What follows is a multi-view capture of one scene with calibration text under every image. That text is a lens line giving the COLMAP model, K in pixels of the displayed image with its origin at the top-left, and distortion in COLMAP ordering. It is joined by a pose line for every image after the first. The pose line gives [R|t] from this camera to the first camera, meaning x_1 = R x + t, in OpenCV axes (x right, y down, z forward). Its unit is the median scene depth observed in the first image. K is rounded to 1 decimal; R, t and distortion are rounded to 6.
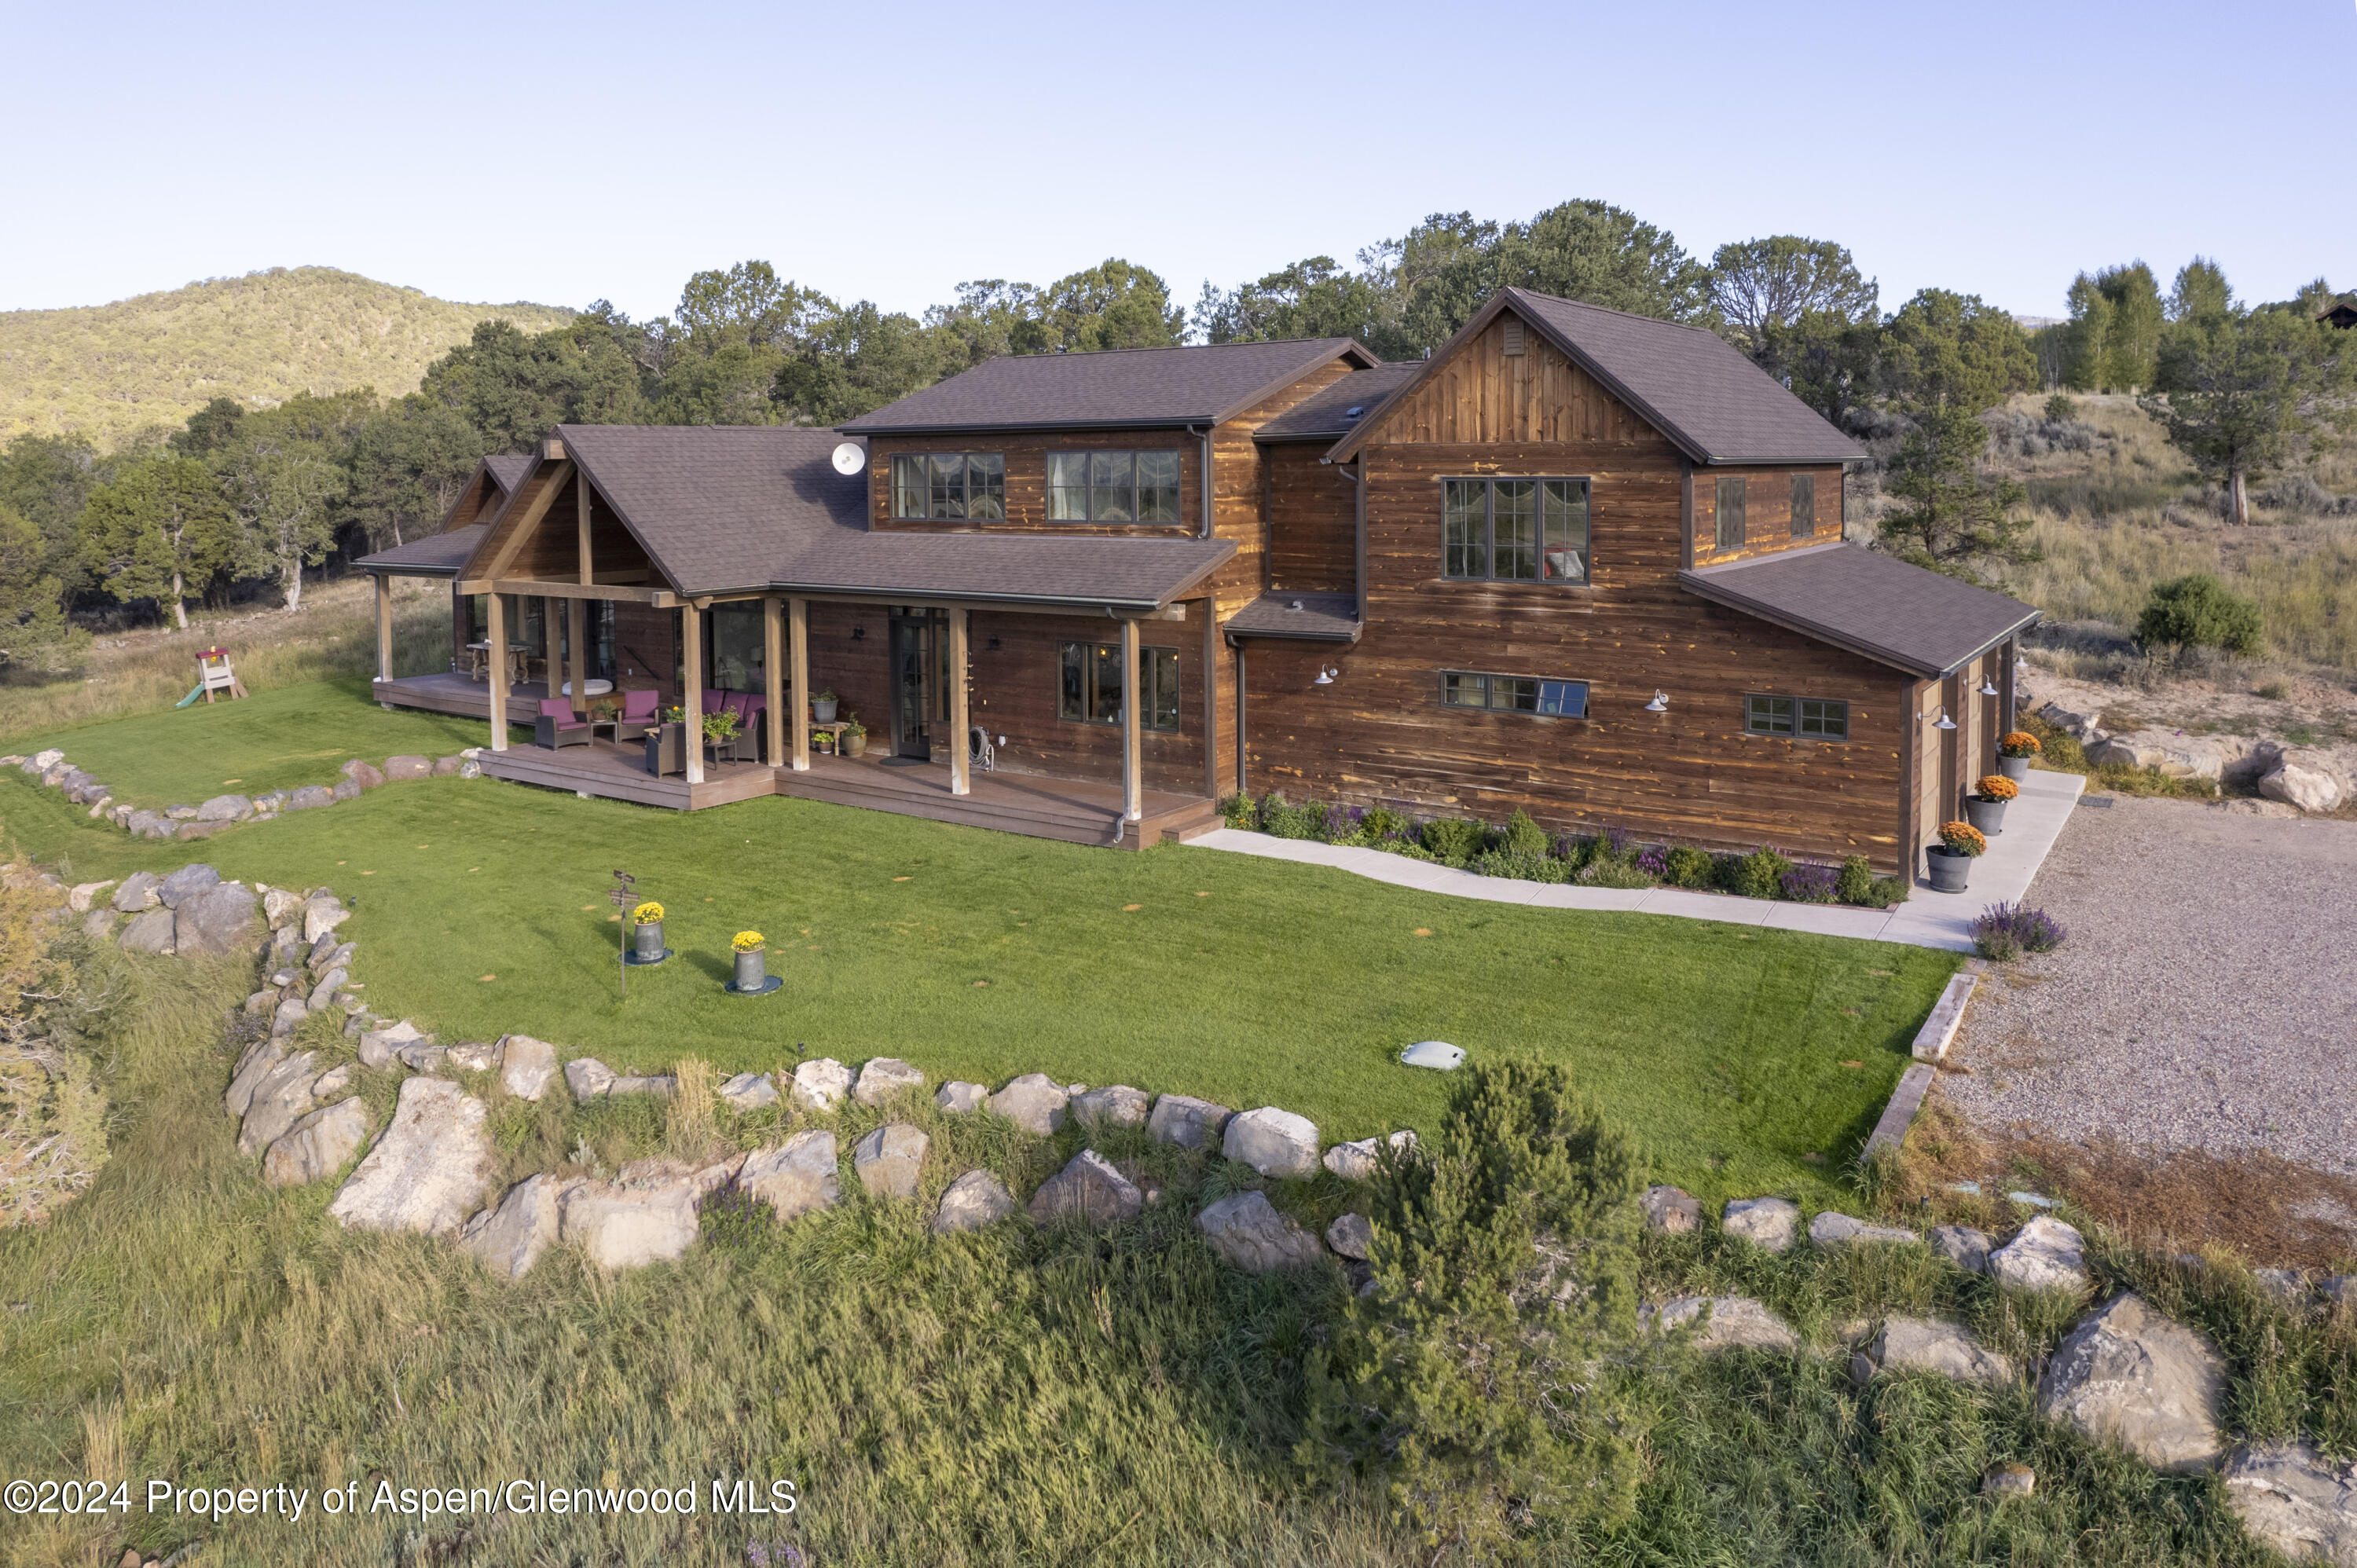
lens RADIAL K [[1608.0, 0, 1161.1], [0, 1608.0, 586.4], [0, 0, 1]] dist [-0.044040, 0.022041]
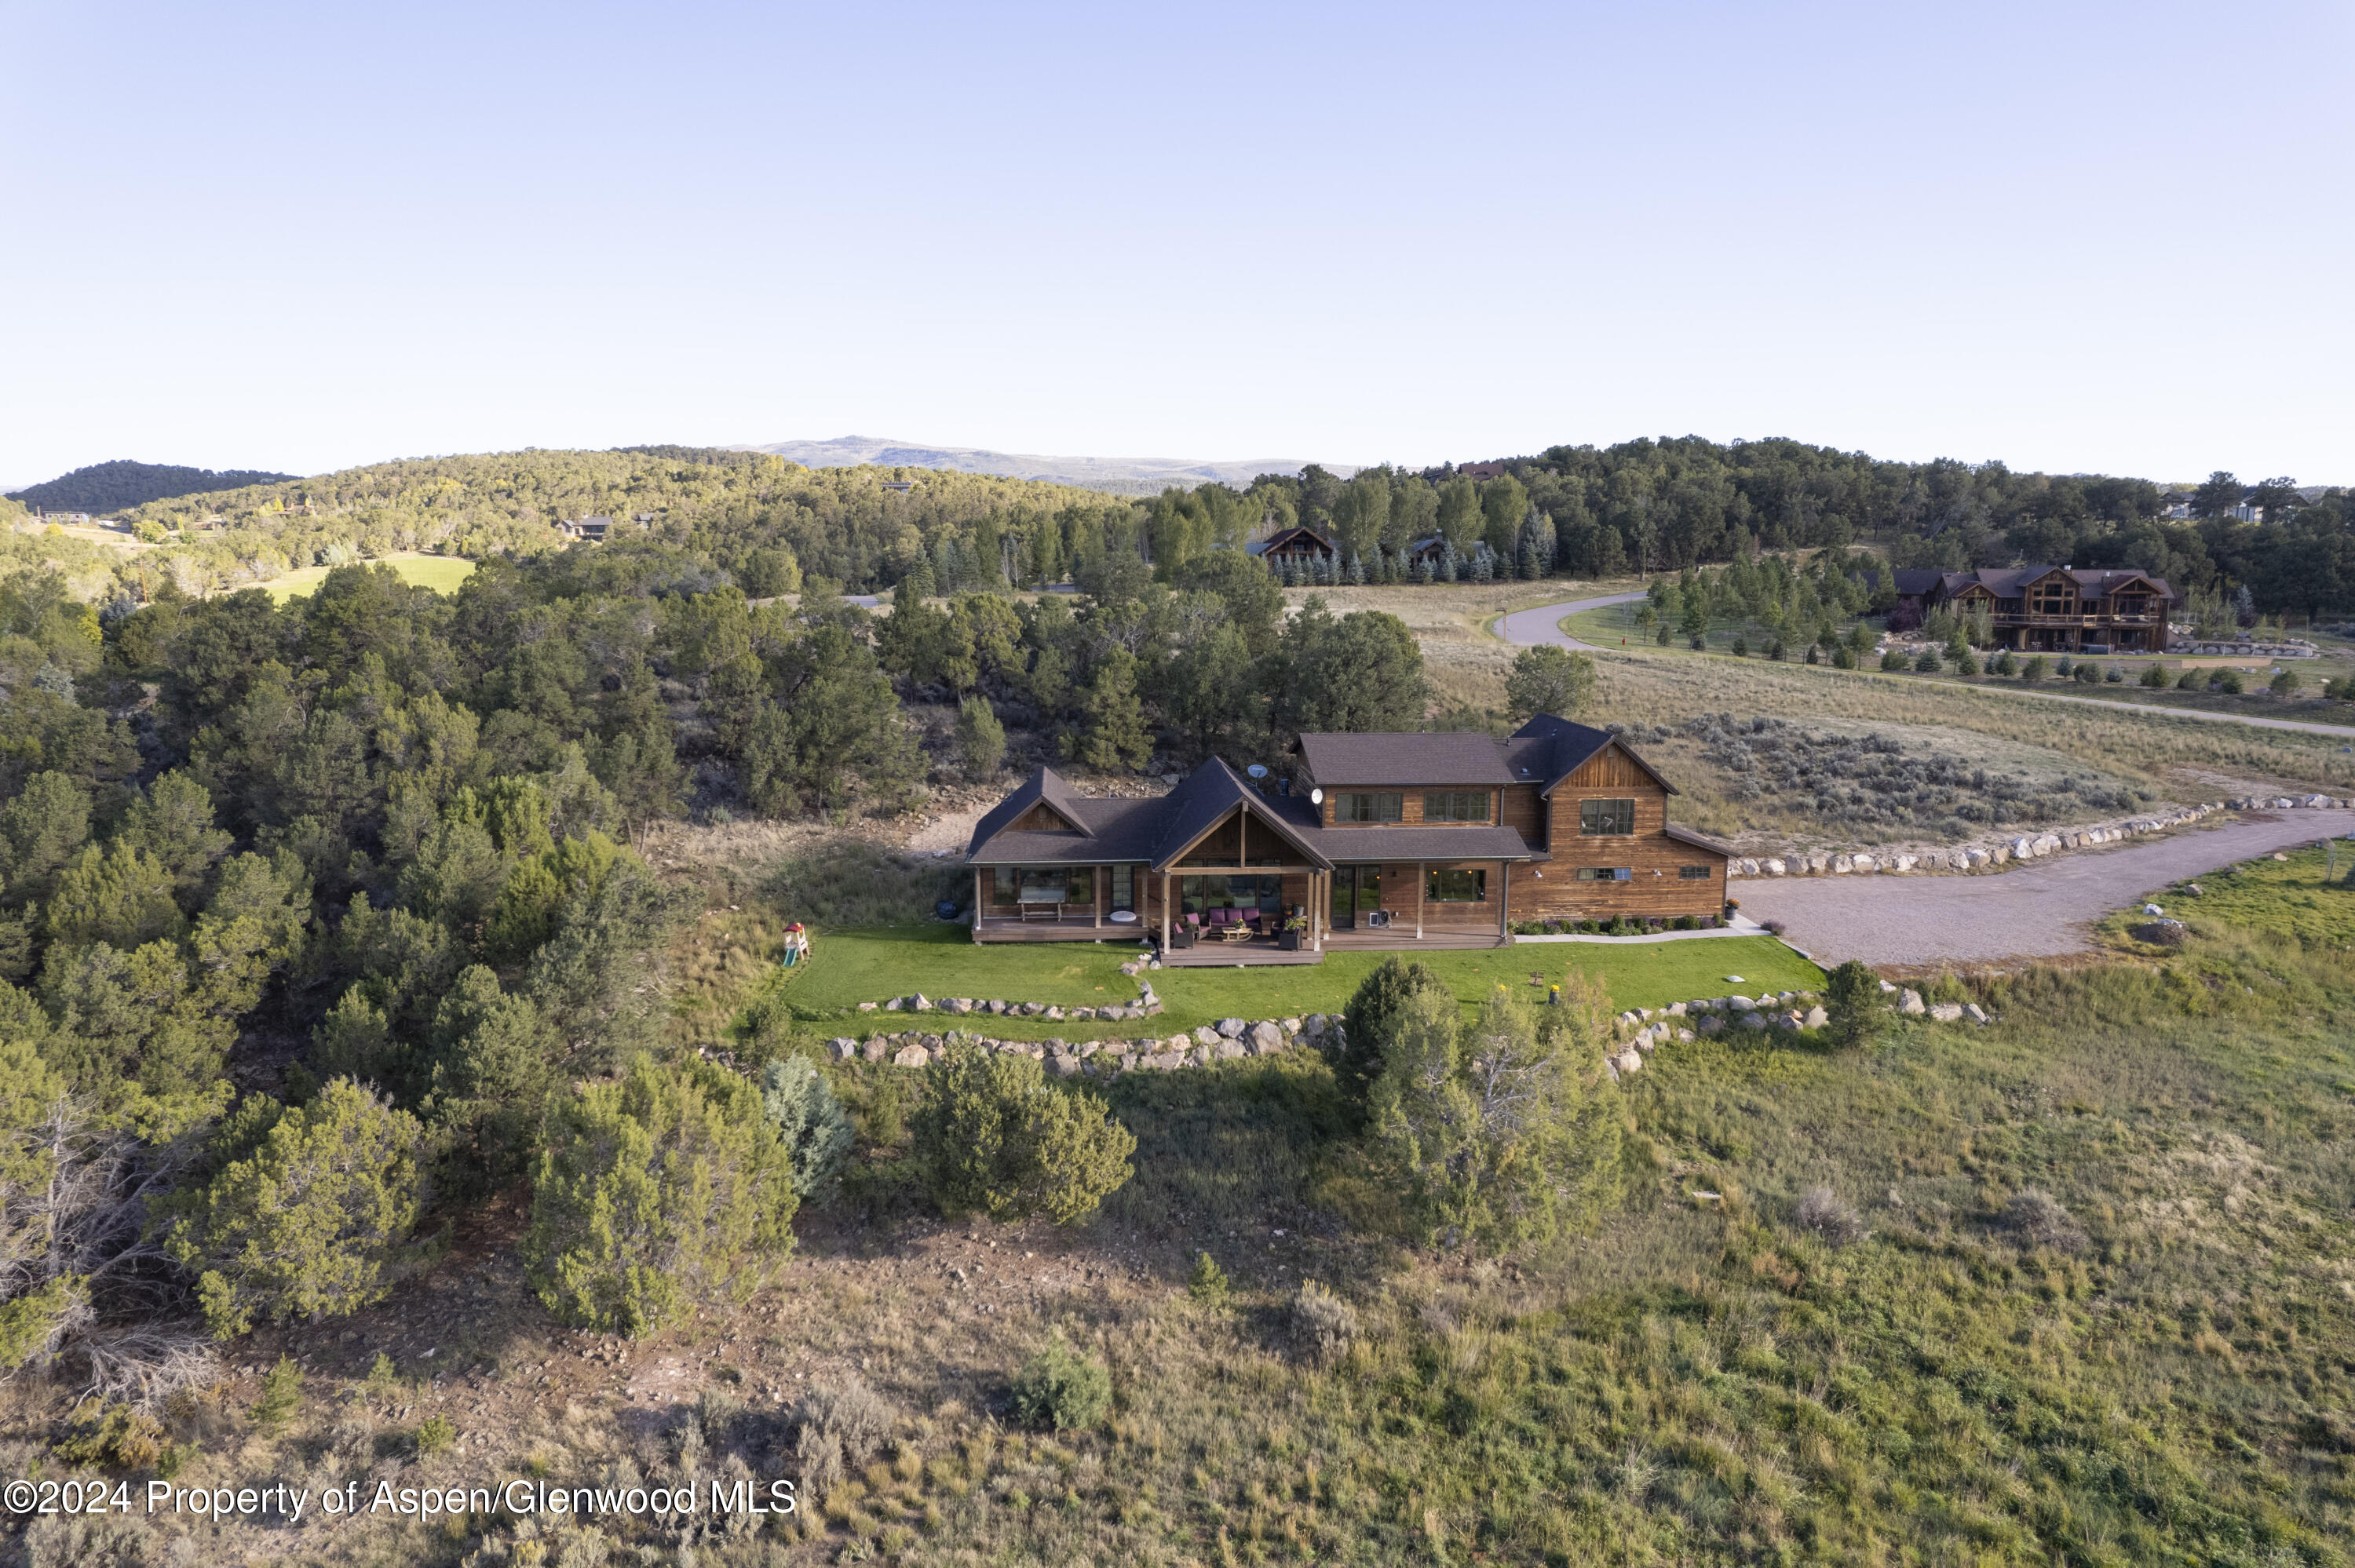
lens RADIAL K [[1503.2, 0, 1181.6], [0, 1503.2, 805.0], [0, 0, 1]] dist [-0.070819, 0.061863]
pose [[0.771365, -0.088452, 0.630216, -2.193111], [0.036151, 0.994785, 0.095372, -0.363962], [-0.635366, -0.050783, 0.770540, -0.627543]]
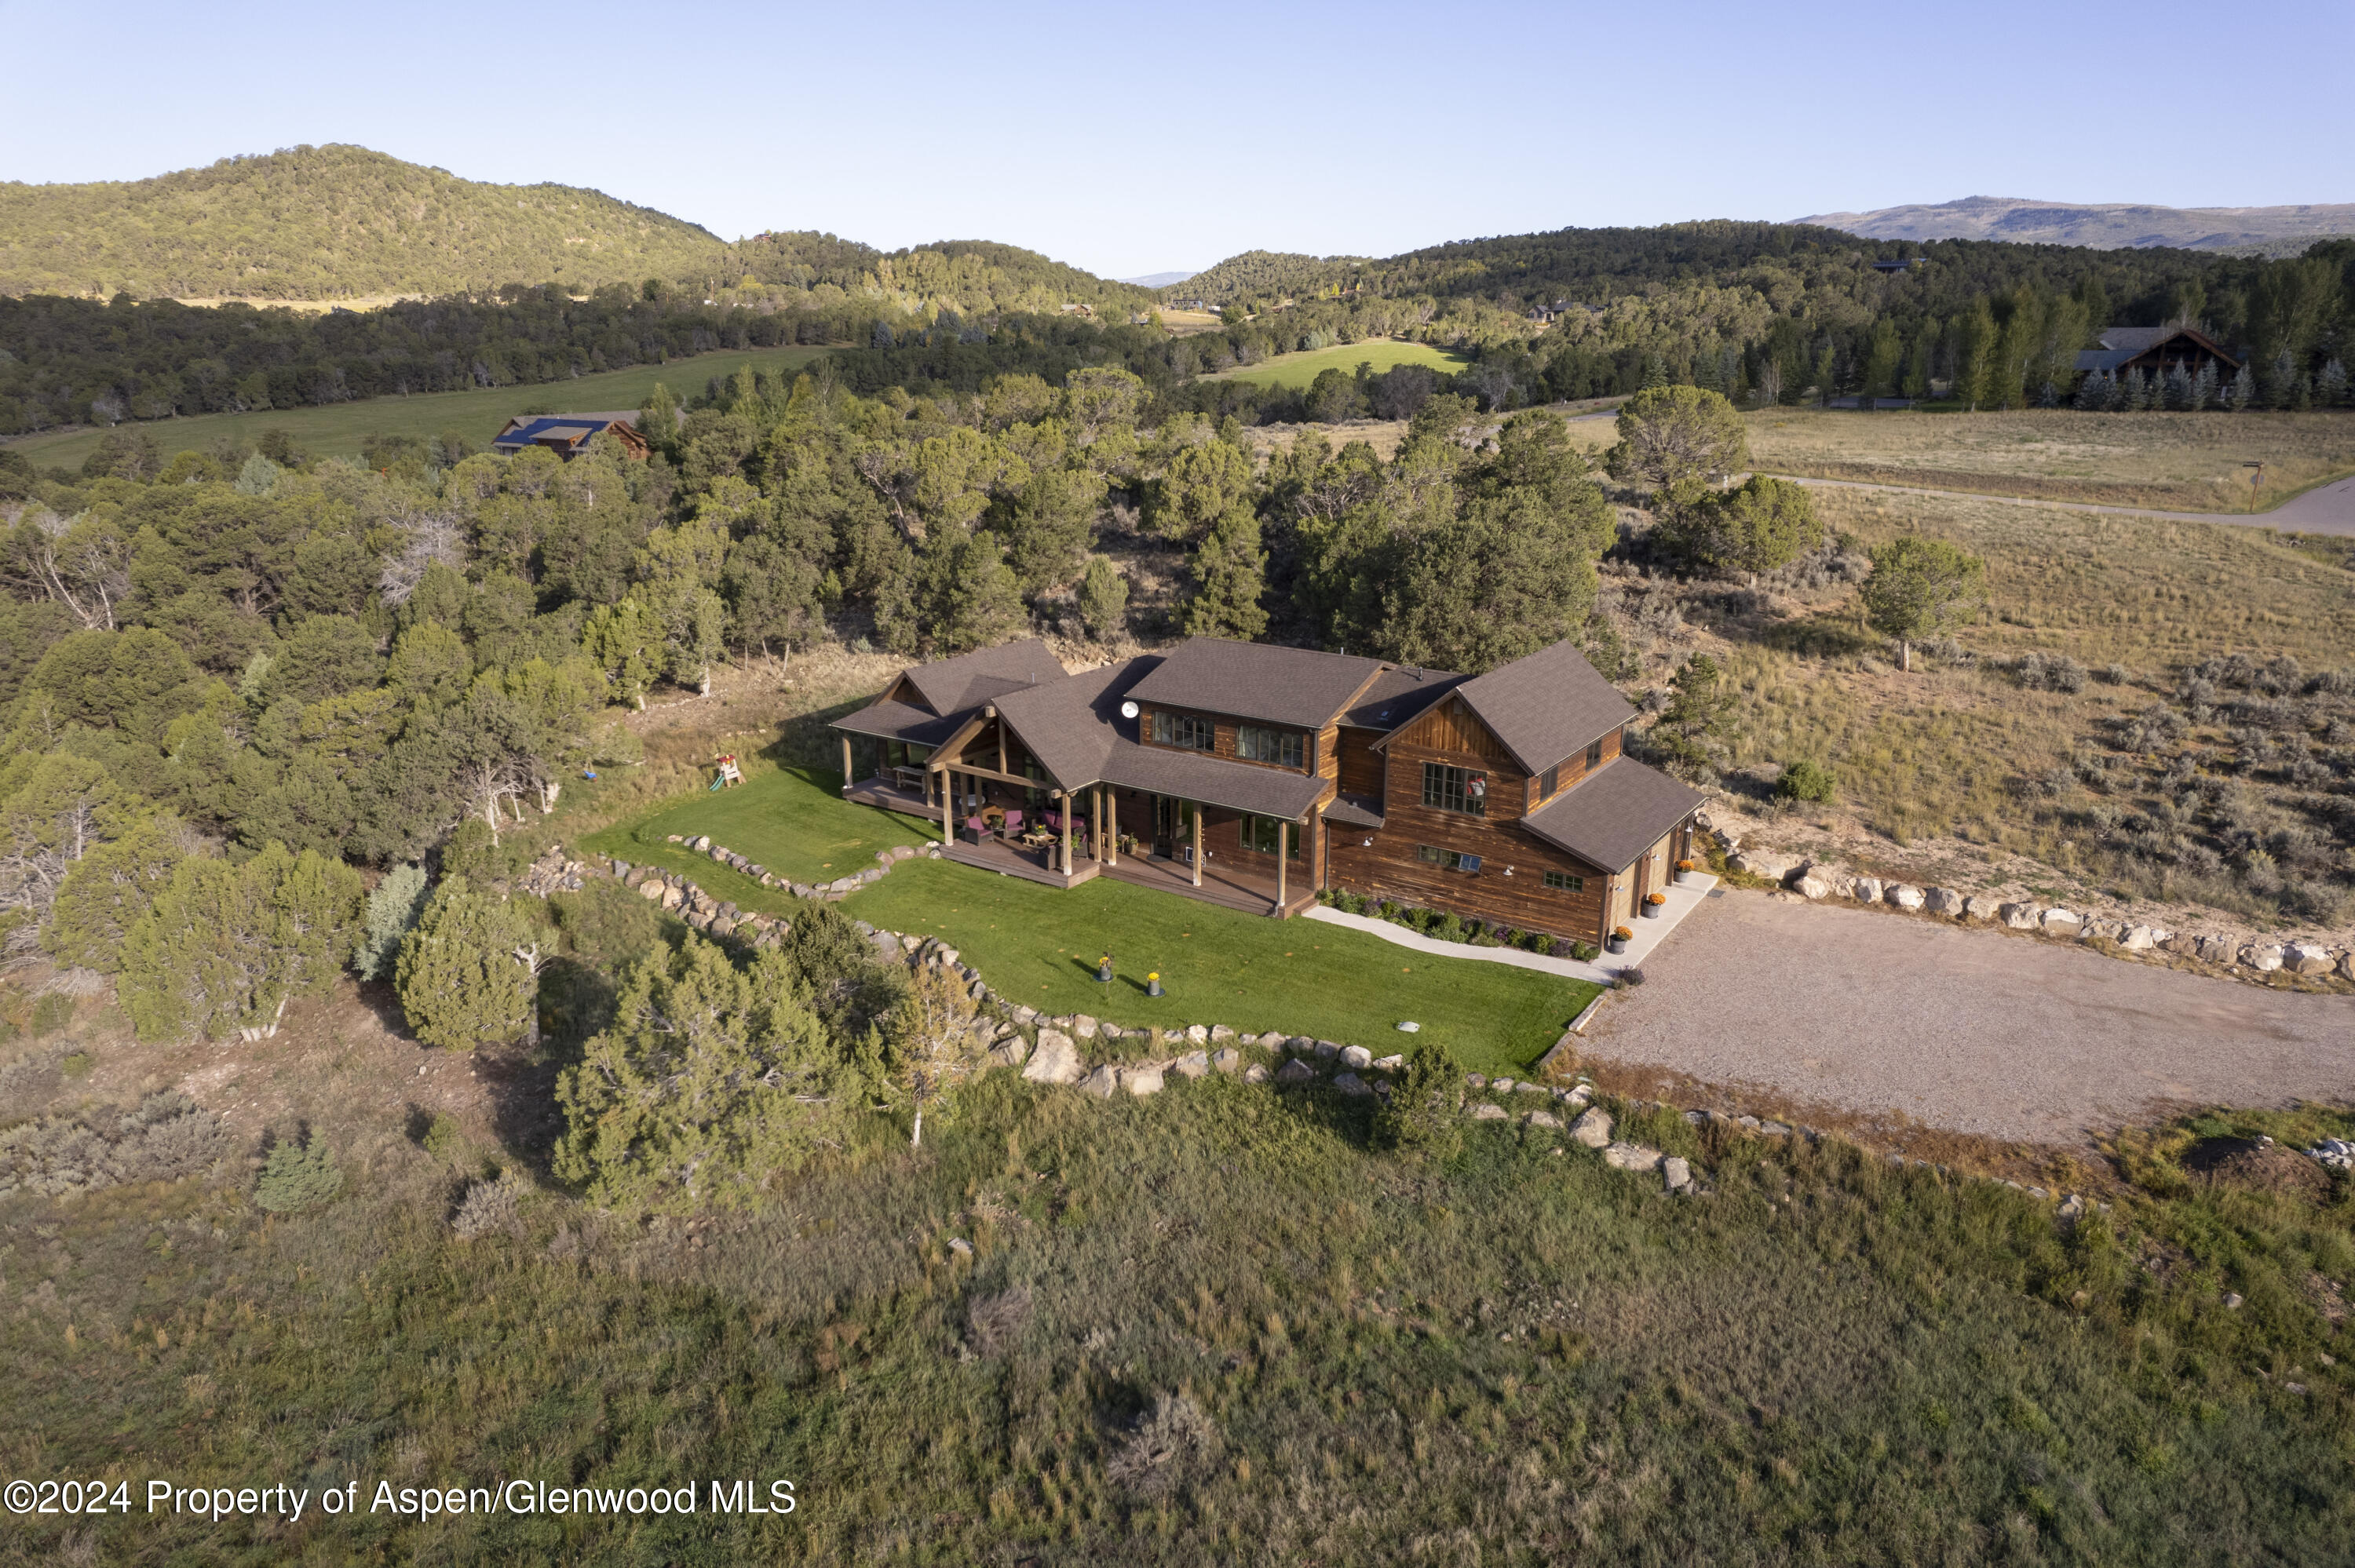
lens RADIAL K [[1496.6, 0, 1183.5], [0, 1496.6, 805.5], [0, 0, 1]] dist [-0.056545, 0.047029]
pose [[0.999881, 0.006821, 0.013838, -0.206303], [-0.009791, 0.973726, 0.227511, -0.523438], [-0.011923, -0.227619, 0.973677, -1.140094]]
